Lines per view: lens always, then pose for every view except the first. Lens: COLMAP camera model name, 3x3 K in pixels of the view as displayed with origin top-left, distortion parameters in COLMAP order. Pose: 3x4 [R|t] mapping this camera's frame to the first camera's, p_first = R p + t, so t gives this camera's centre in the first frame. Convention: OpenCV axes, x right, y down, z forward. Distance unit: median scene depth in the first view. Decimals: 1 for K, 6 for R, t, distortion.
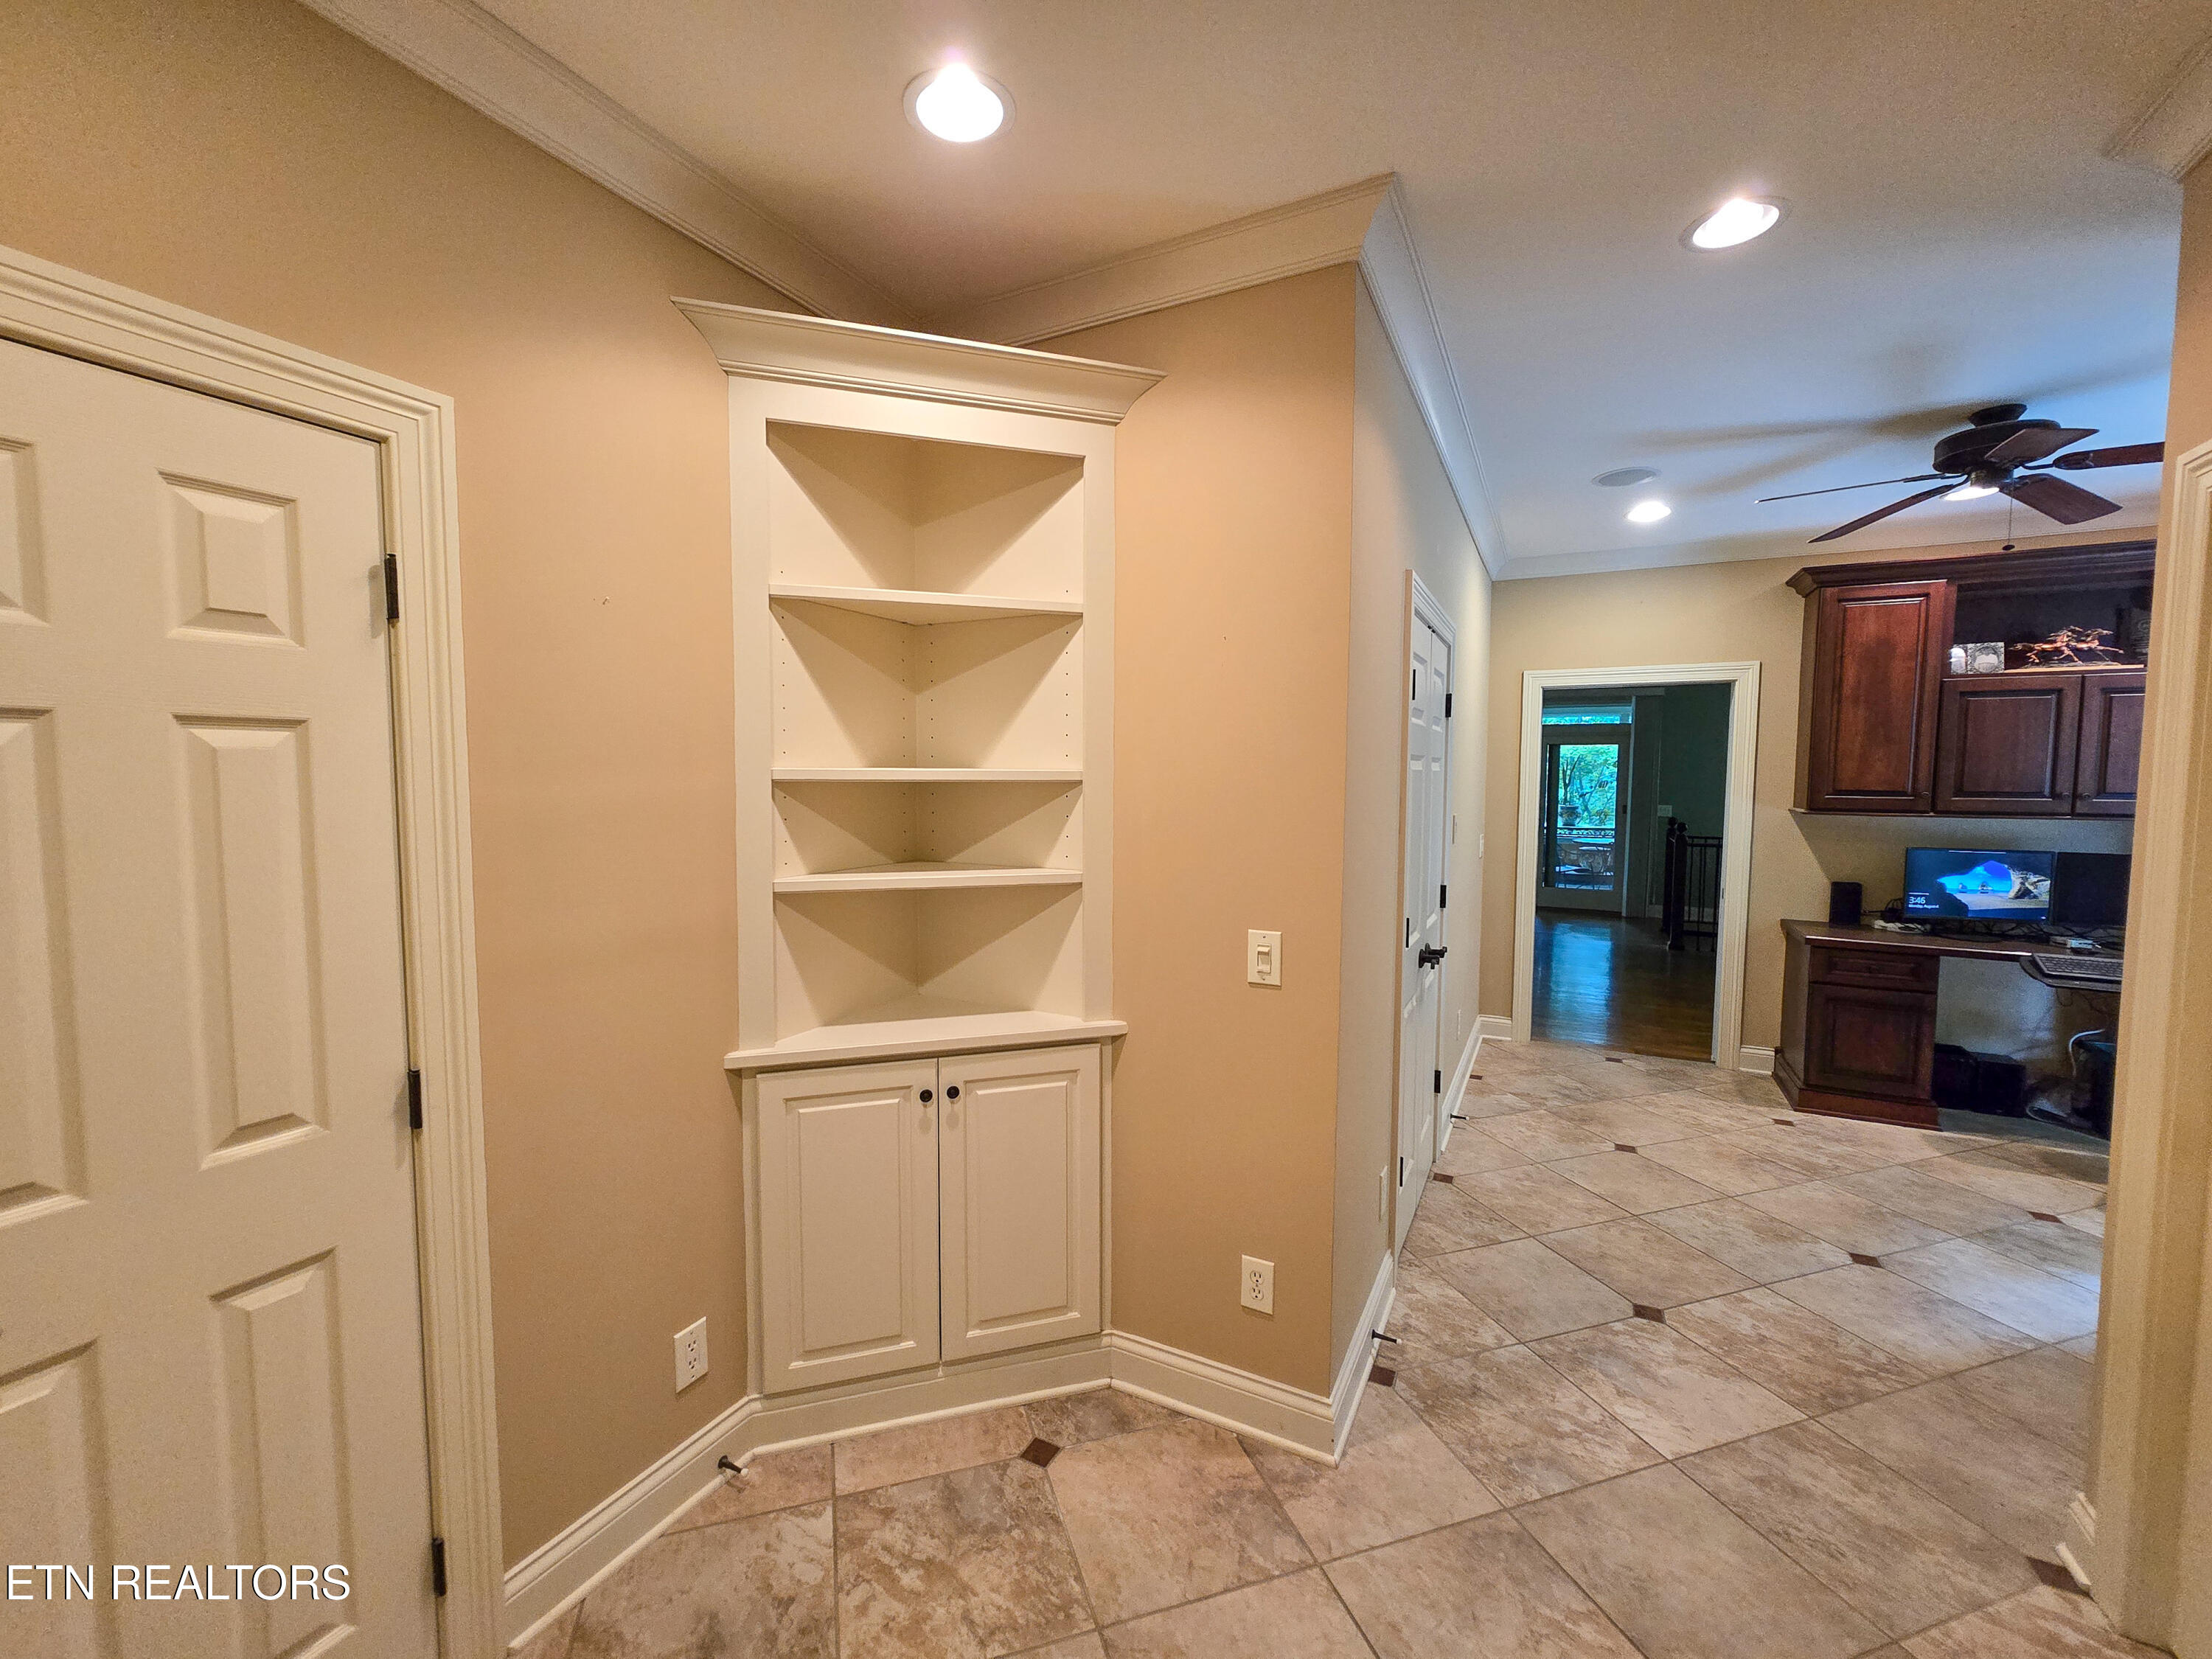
lens RADIAL K [[901.6, 0, 1100.1], [0, 901.6, 826.6], [0, 0, 1]] dist [-0.003104, -0.000465]
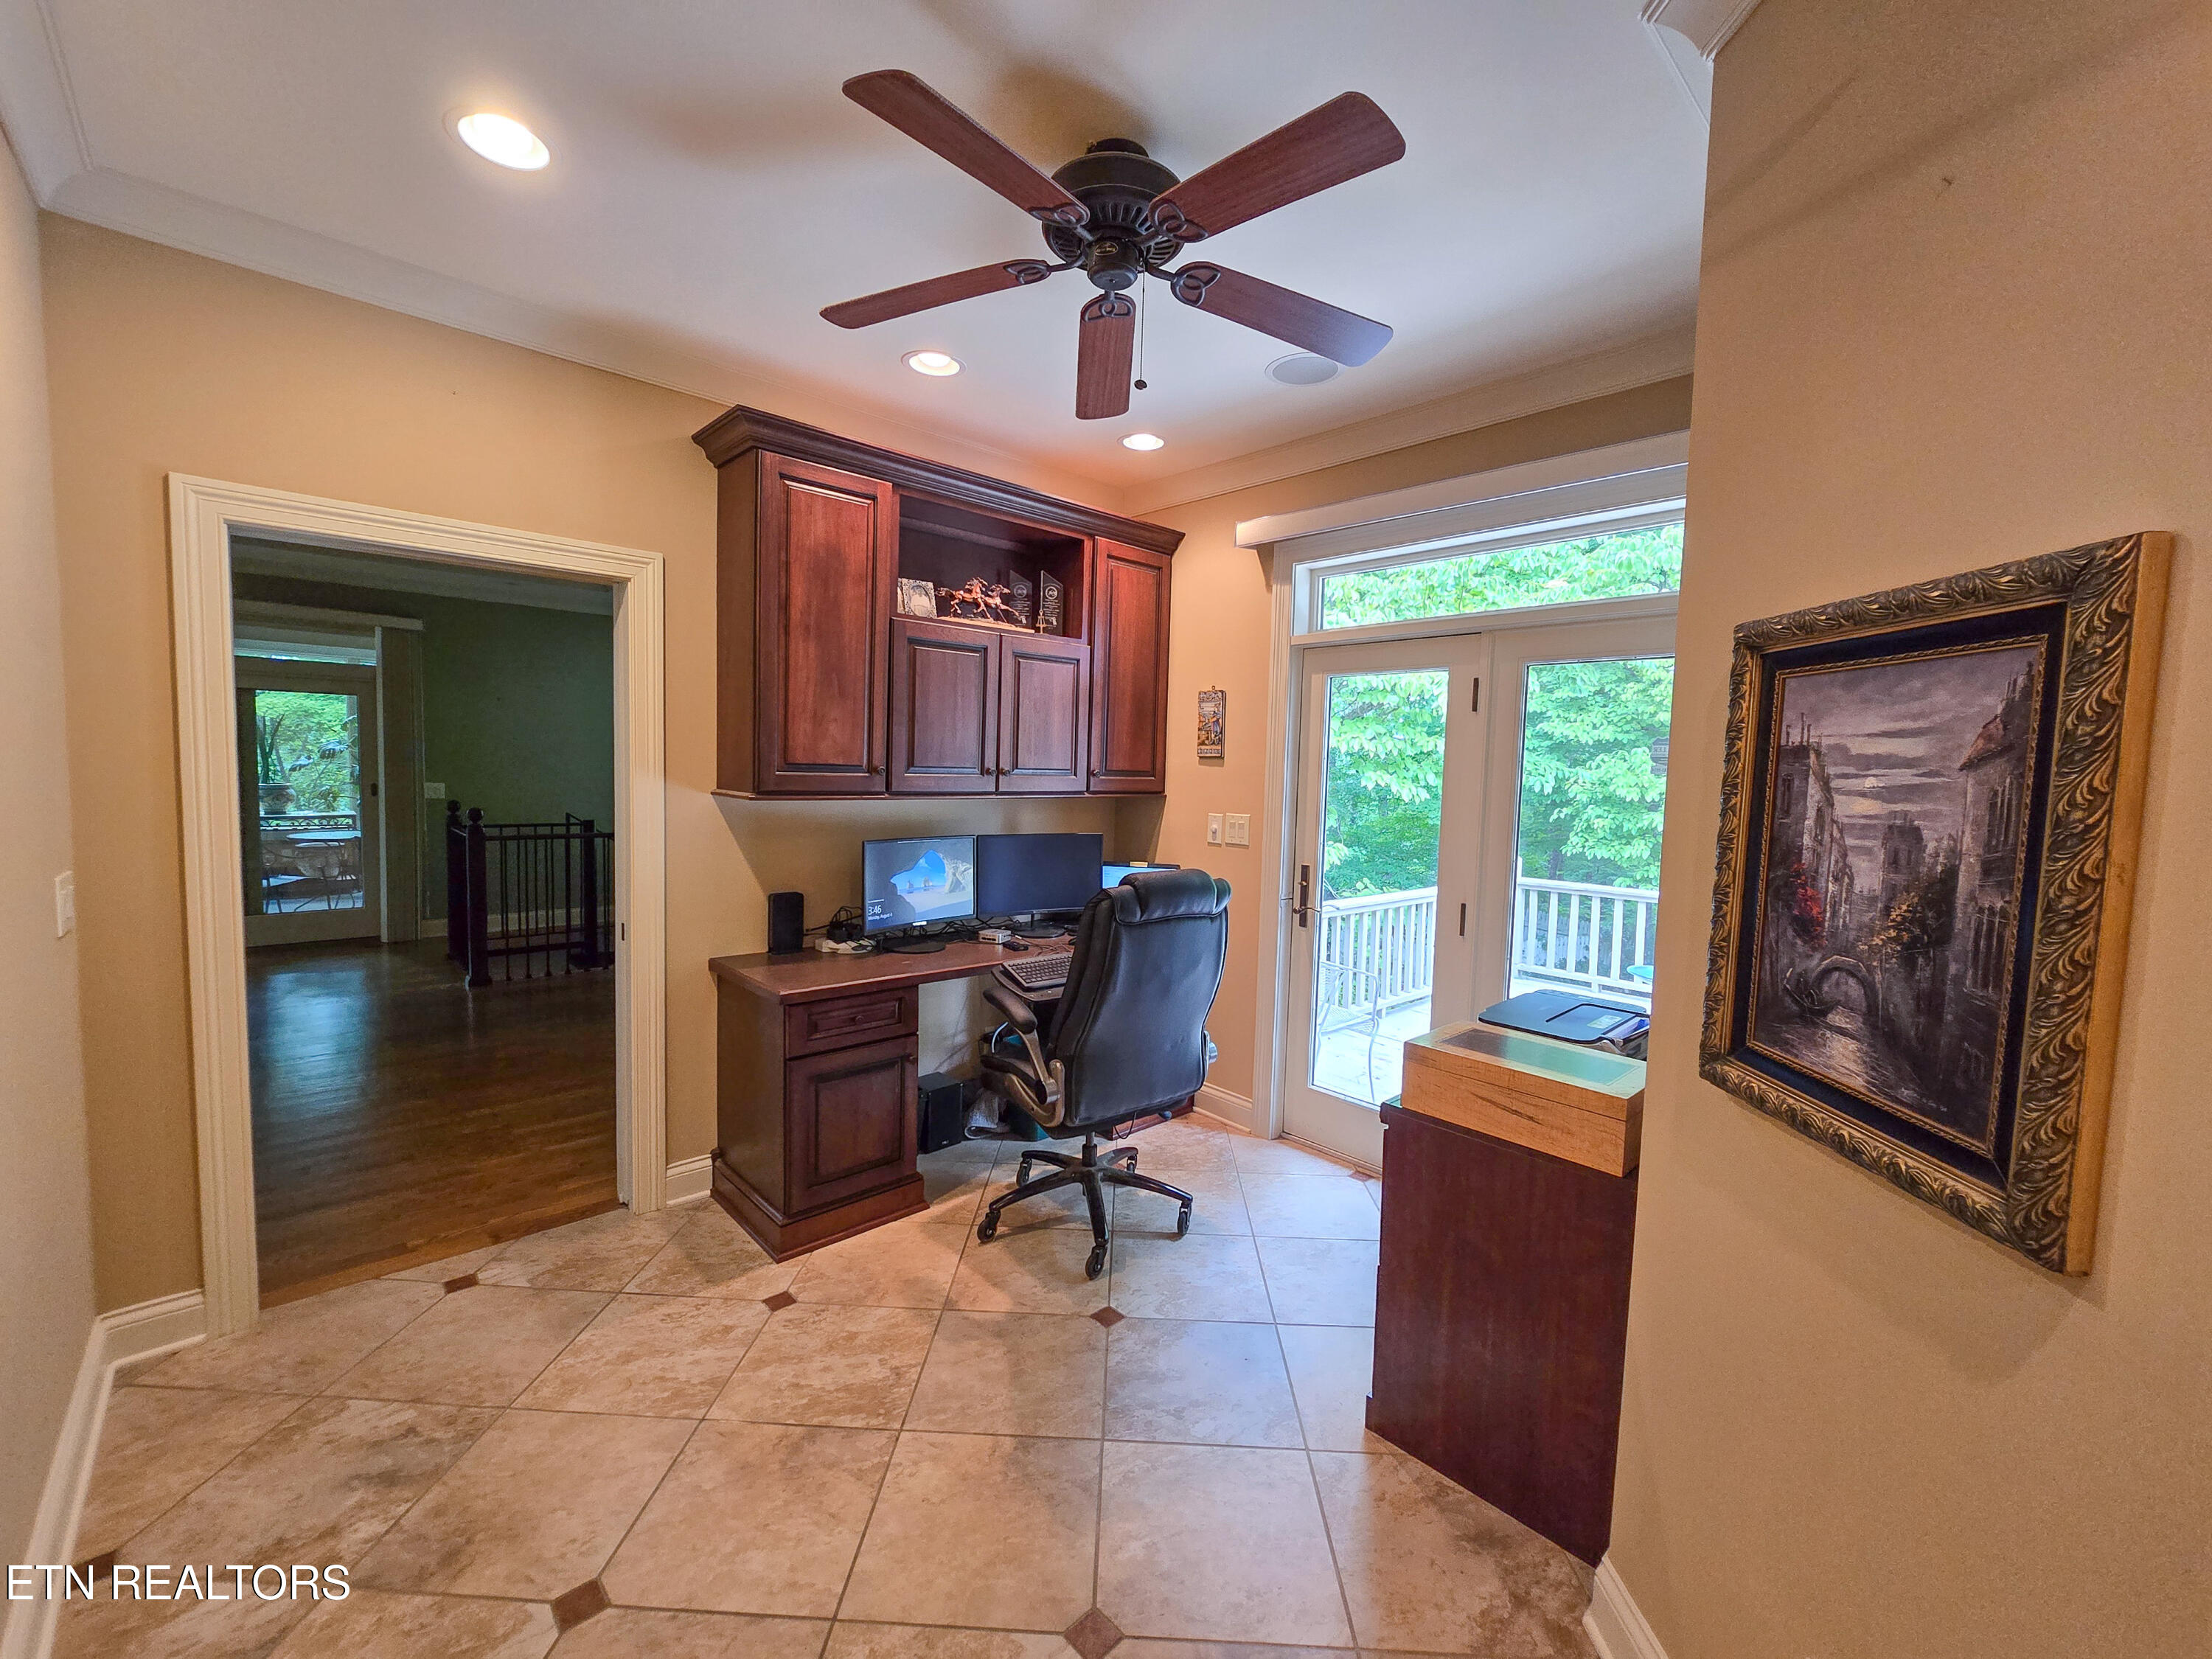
lens RADIAL K [[901.6, 0, 1100.1], [0, 901.6, 826.6], [0, 0, 1]] dist [-0.003104, -0.000465]
pose [[0.329025, -0.060526, 0.942380, 0.254953], [0.031837, 0.998087, 0.052988, -0.021402], [-0.943785, 0.012568, 0.330322, 0.553891]]
